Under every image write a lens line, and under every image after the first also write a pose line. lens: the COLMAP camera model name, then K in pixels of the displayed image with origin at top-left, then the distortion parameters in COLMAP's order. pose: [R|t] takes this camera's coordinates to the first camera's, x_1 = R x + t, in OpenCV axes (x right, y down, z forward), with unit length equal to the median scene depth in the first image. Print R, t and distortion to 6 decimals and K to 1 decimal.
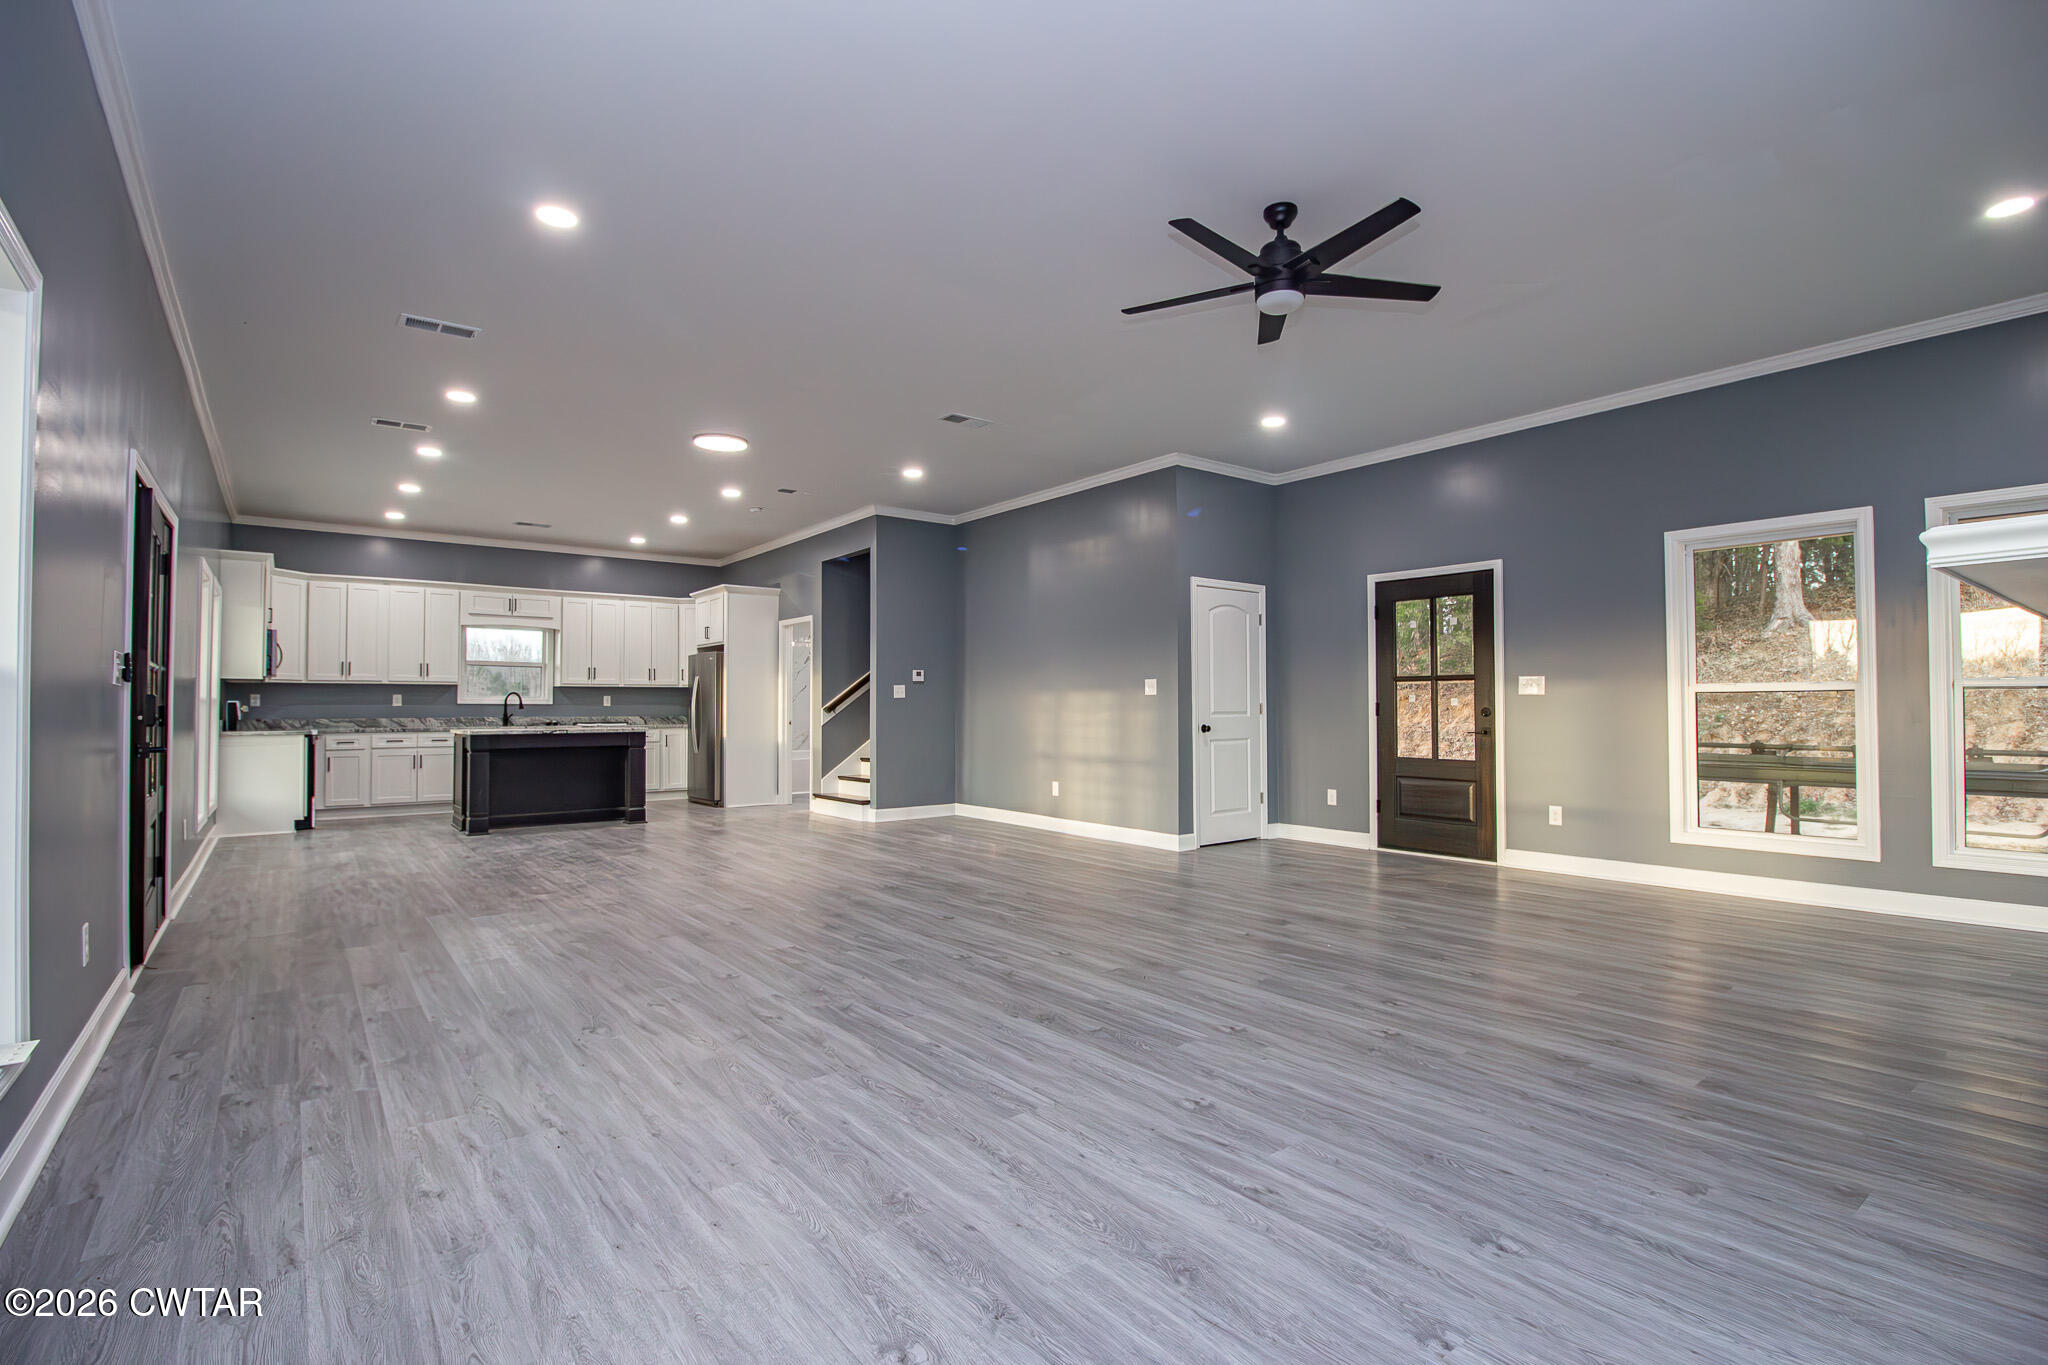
lens RADIAL K [[950.3, 0, 1051.7], [0, 950.3, 679.3], [0, 0, 1]] dist [-0.004031, -0.008610]
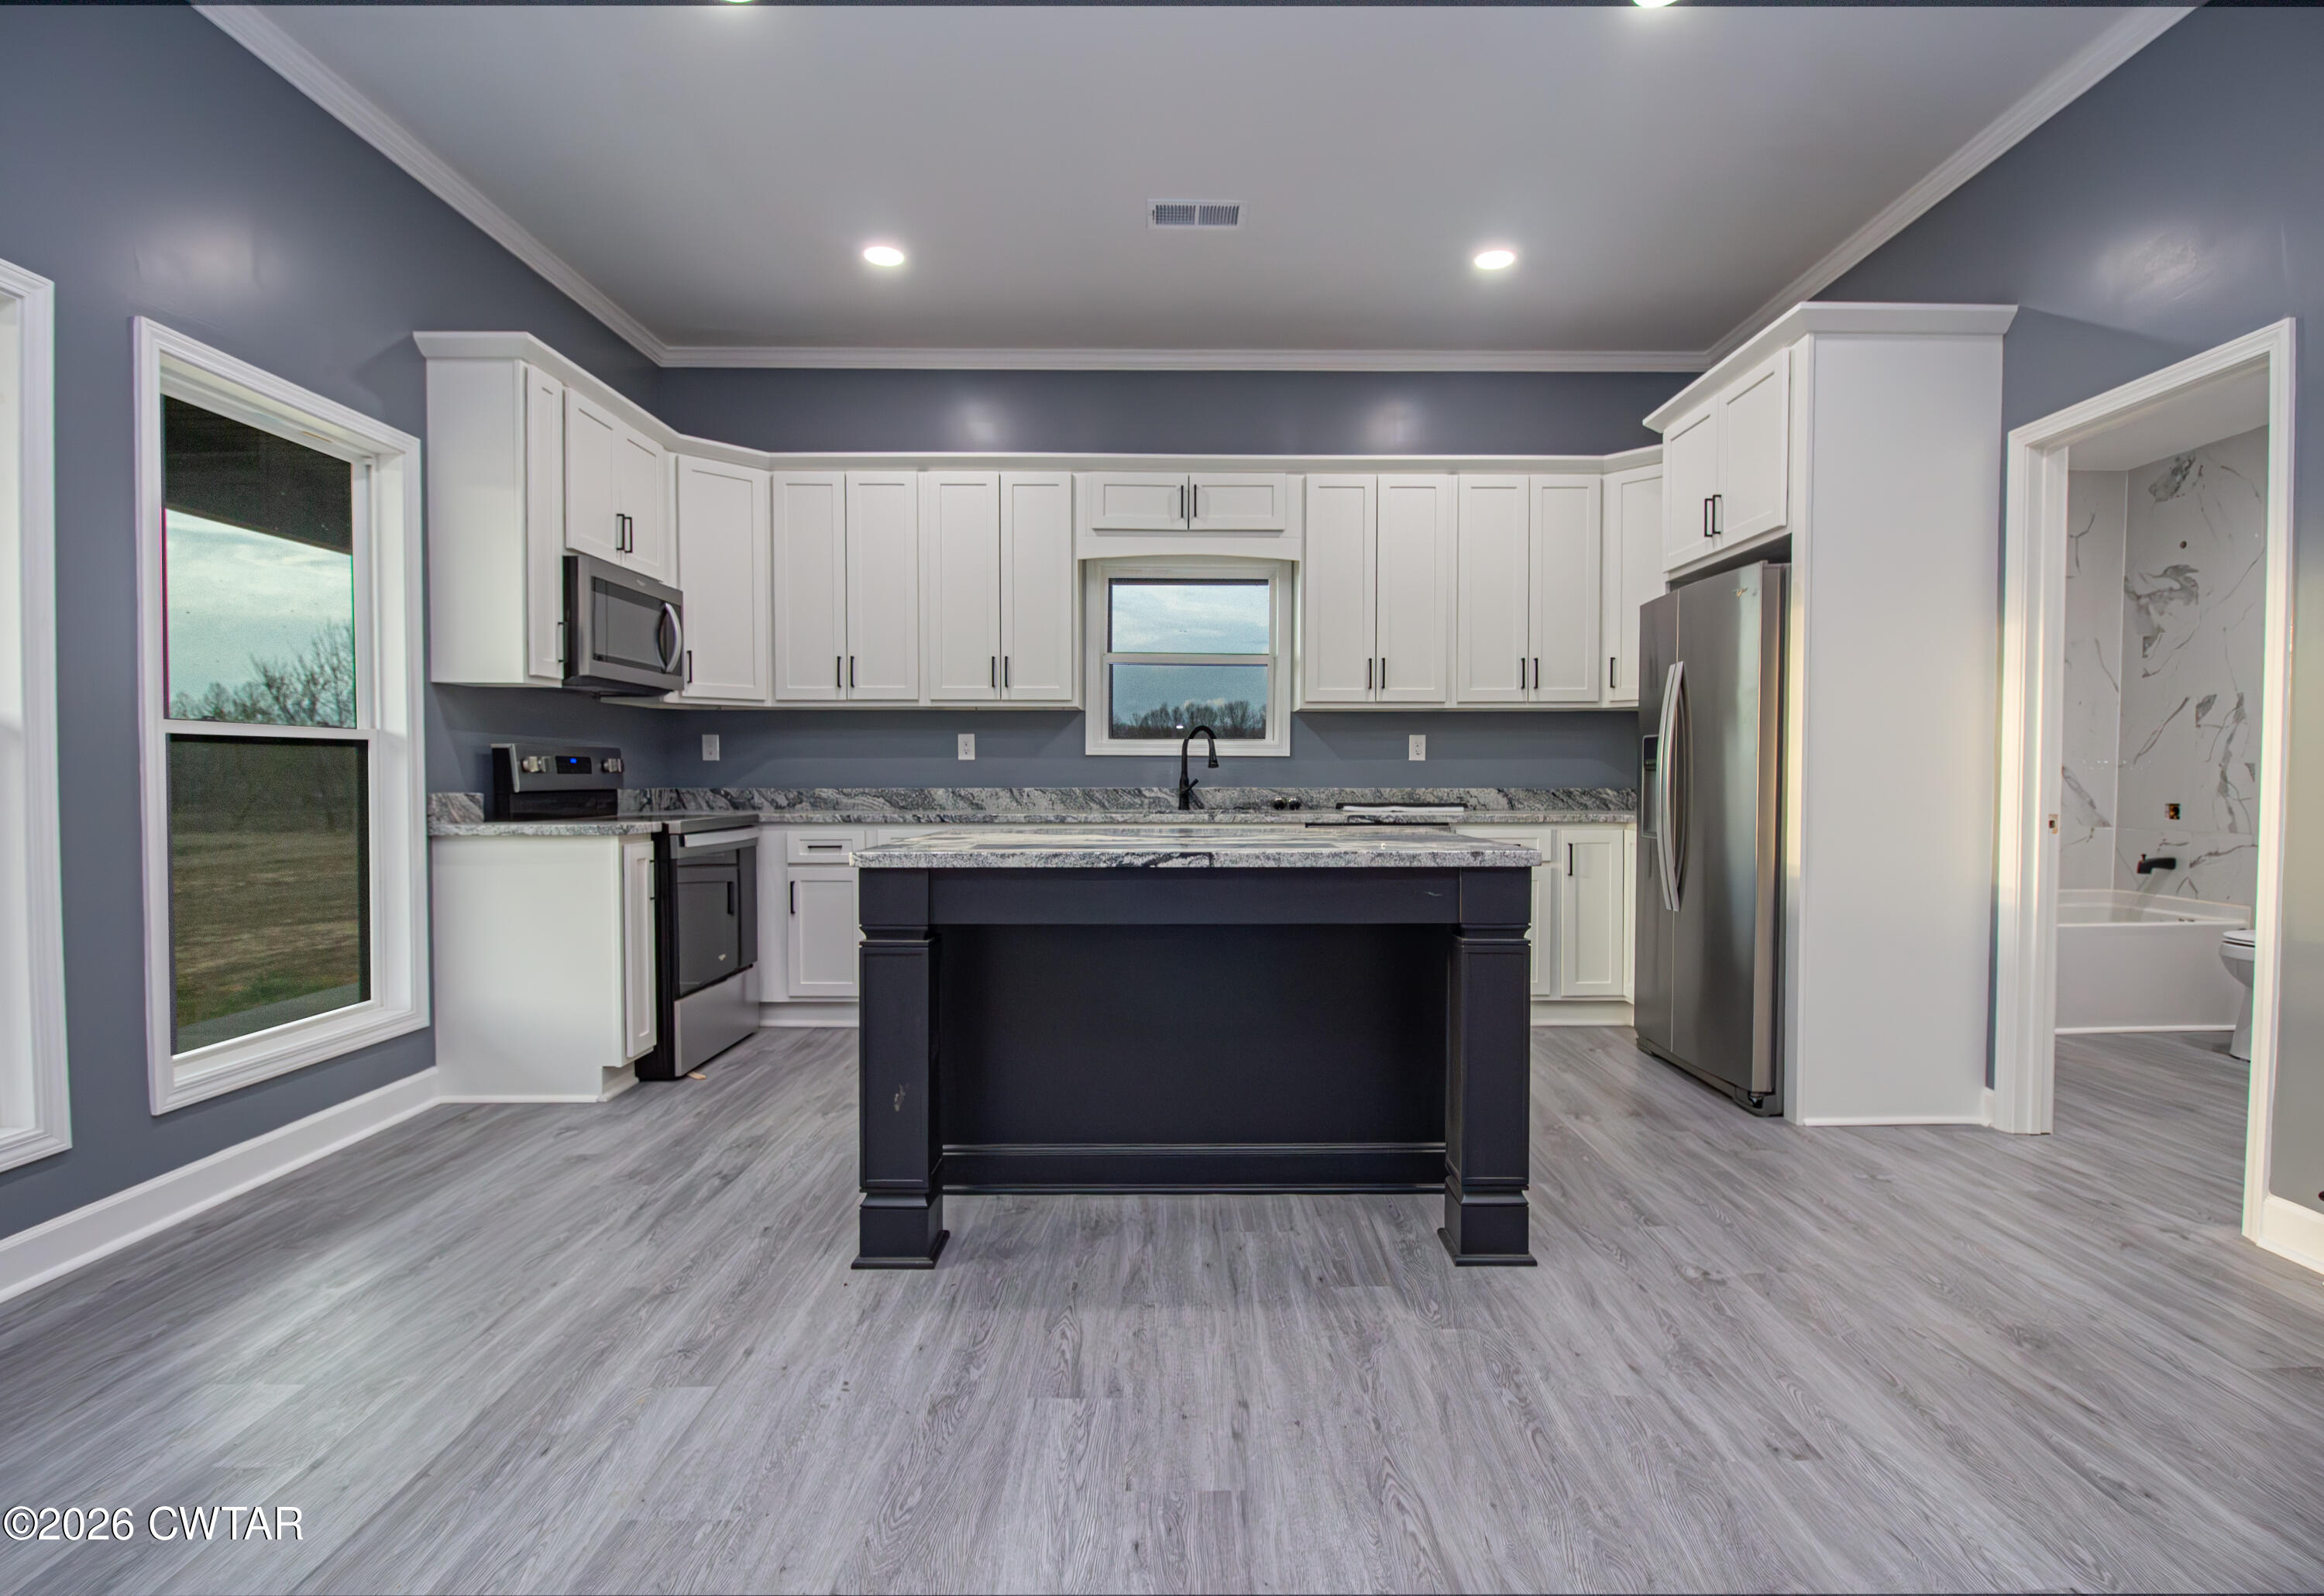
lens RADIAL K [[1127.5, 0, 1201.7], [0, 1127.5, 800.6], [0, 0, 1]] dist [-0.009526, -0.005272]
pose [[0.788304, 0.019298, -0.614983, -0.290438], [0.014689, 0.998633, 0.050165, 0.022623], [0.615110, -0.048579, 0.786943, 0.664311]]
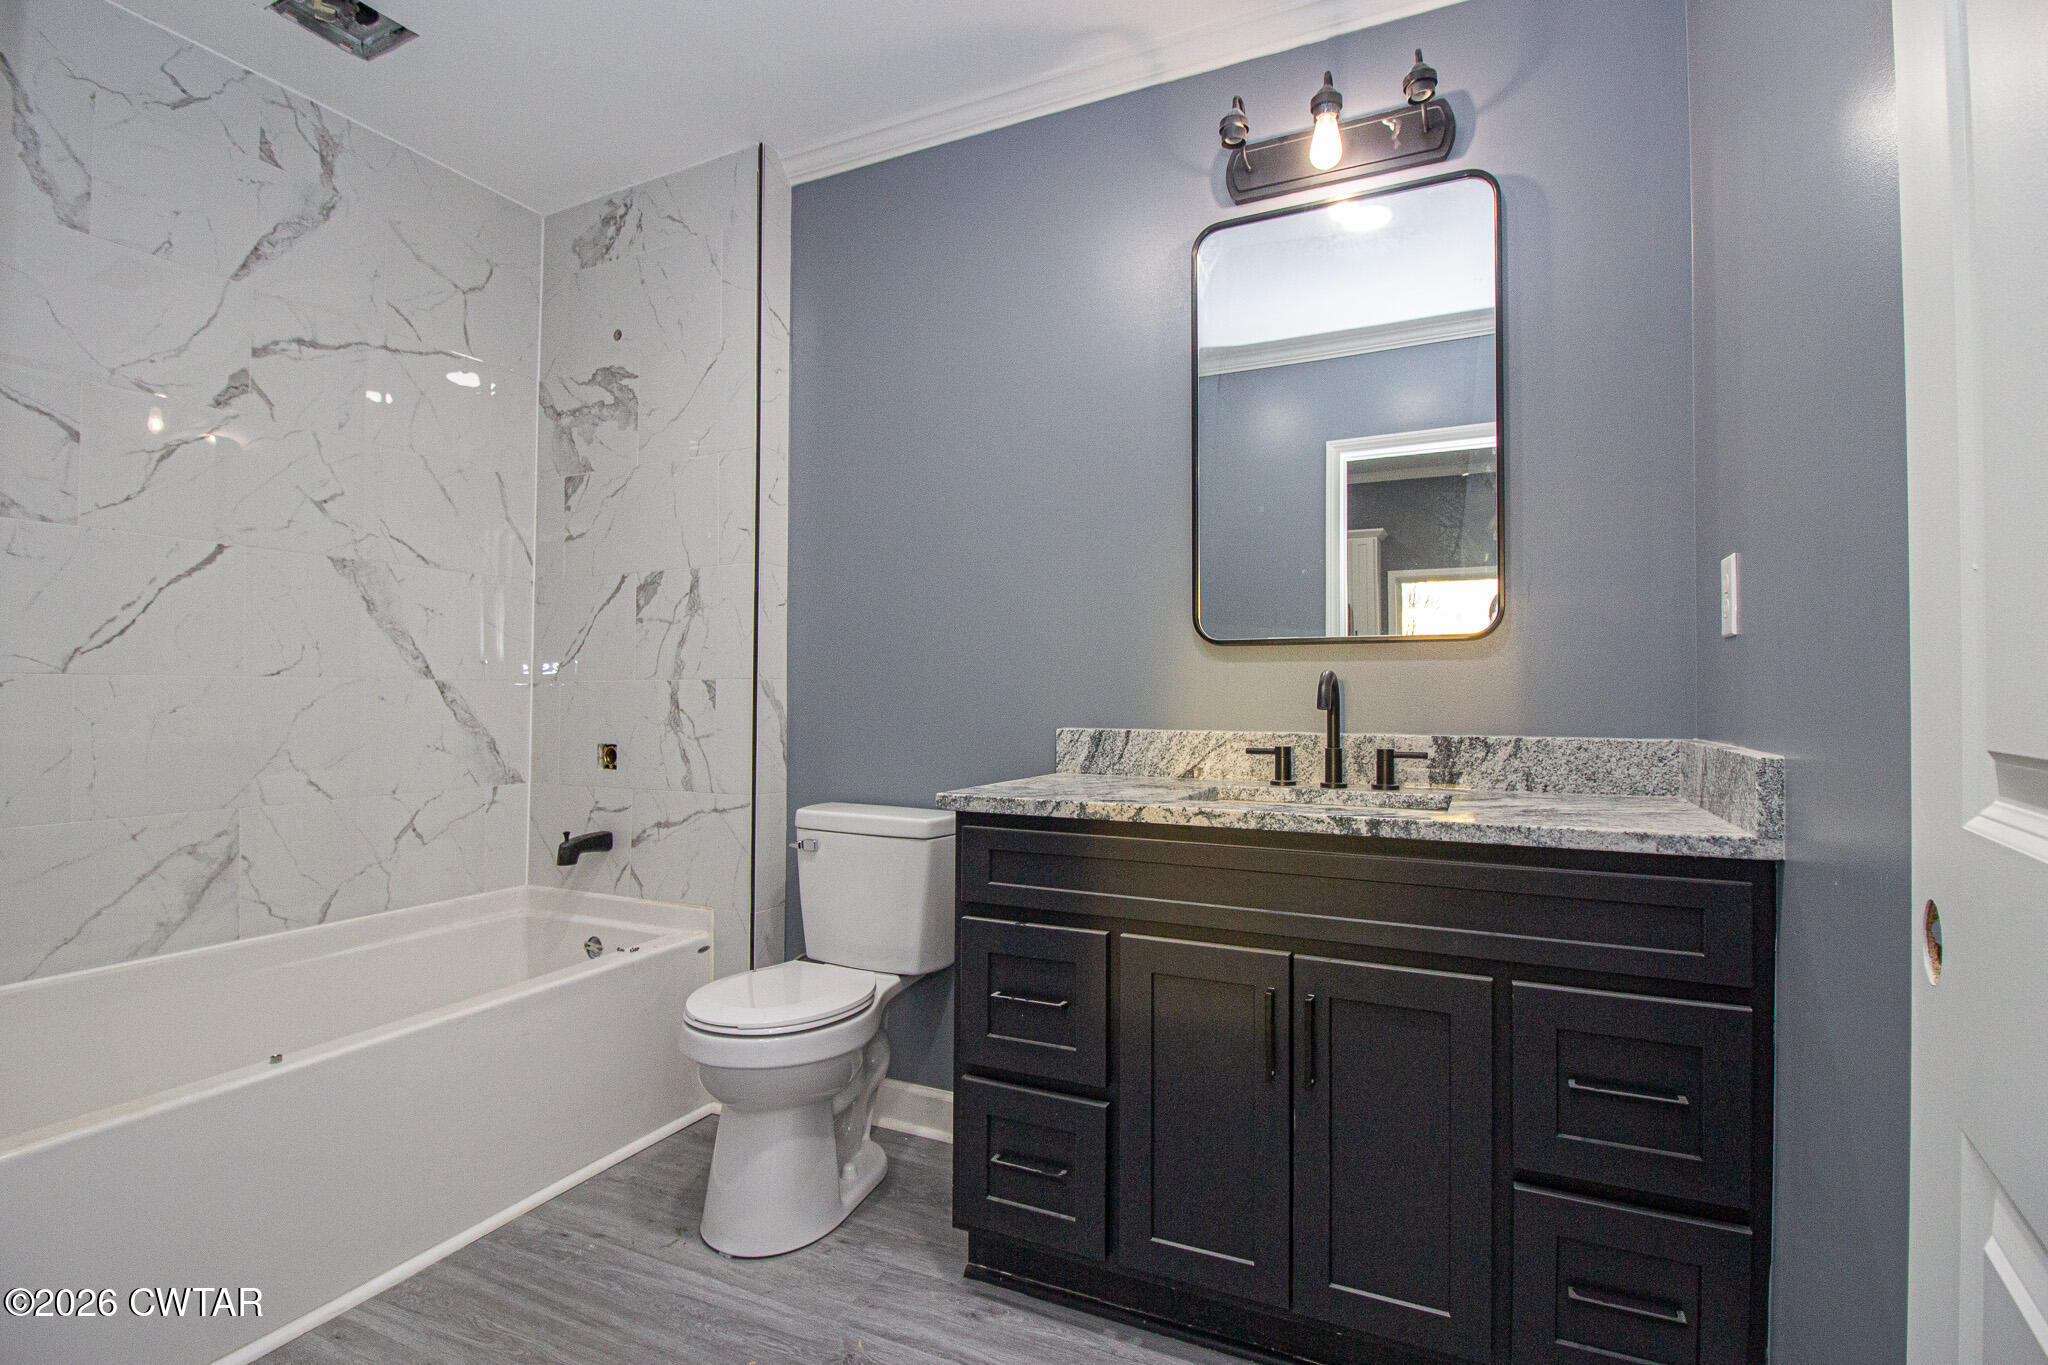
lens RADIAL K [[950.3, 0, 1039.6], [0, 950.3, 690.3], [0, 0, 1]] dist [-0.004031, -0.008610]
pose [[0.894217, 0.007956, 0.447564, -0.265746], [-0.018461, 0.999647, 0.019114, 0.033049], [-0.447254, -0.025355, 0.894048, 1.034284]]
